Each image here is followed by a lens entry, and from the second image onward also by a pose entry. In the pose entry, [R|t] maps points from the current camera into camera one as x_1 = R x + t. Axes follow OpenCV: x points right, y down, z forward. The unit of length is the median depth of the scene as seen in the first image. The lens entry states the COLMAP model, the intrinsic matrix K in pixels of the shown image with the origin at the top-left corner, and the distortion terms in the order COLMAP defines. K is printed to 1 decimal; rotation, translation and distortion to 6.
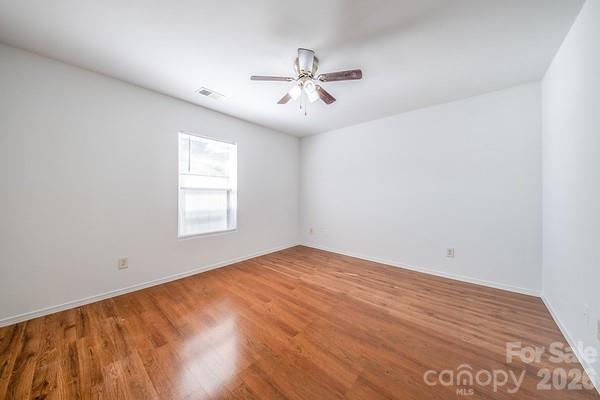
lens RADIAL K [[204.5, 0, 298.2], [0, 204.5, 194.3], [0, 0, 1]] dist [0.020978, -0.010706]
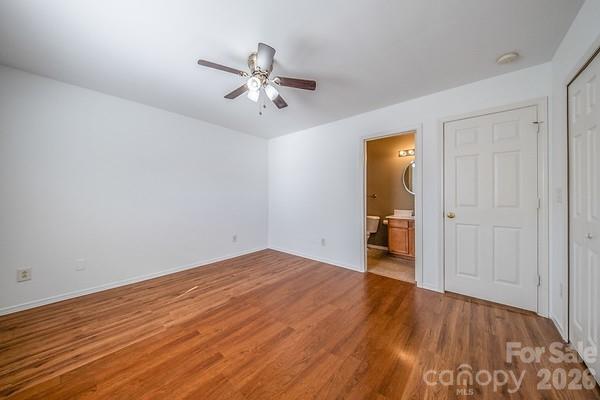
lens RADIAL K [[204.5, 0, 298.2], [0, 204.5, 194.3], [0, 0, 1]] dist [0.020978, -0.010706]
pose [[-0.011879, 0.003919, 0.999922, -0.675227], [-0.001508, 0.999991, -0.003937, -0.010556], [-0.999928, -0.001555, -0.011873, 0.606368]]
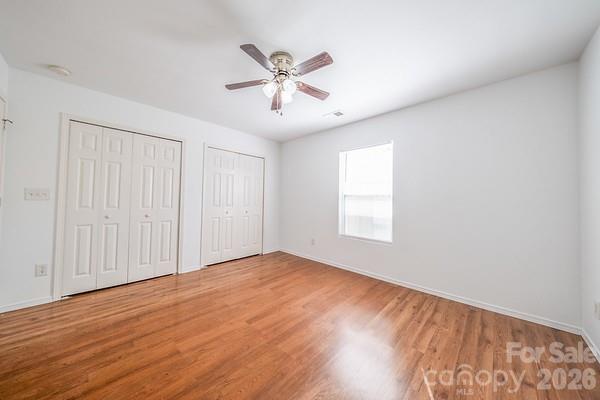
lens RADIAL K [[204.5, 0, 298.2], [0, 204.5, 194.3], [0, 0, 1]] dist [0.020978, -0.010706]
pose [[-0.042319, -0.022437, -0.998852, 0.706260], [-0.009540, 0.999711, -0.022052, -0.007379], [0.999059, 0.008596, -0.042521, 0.819676]]
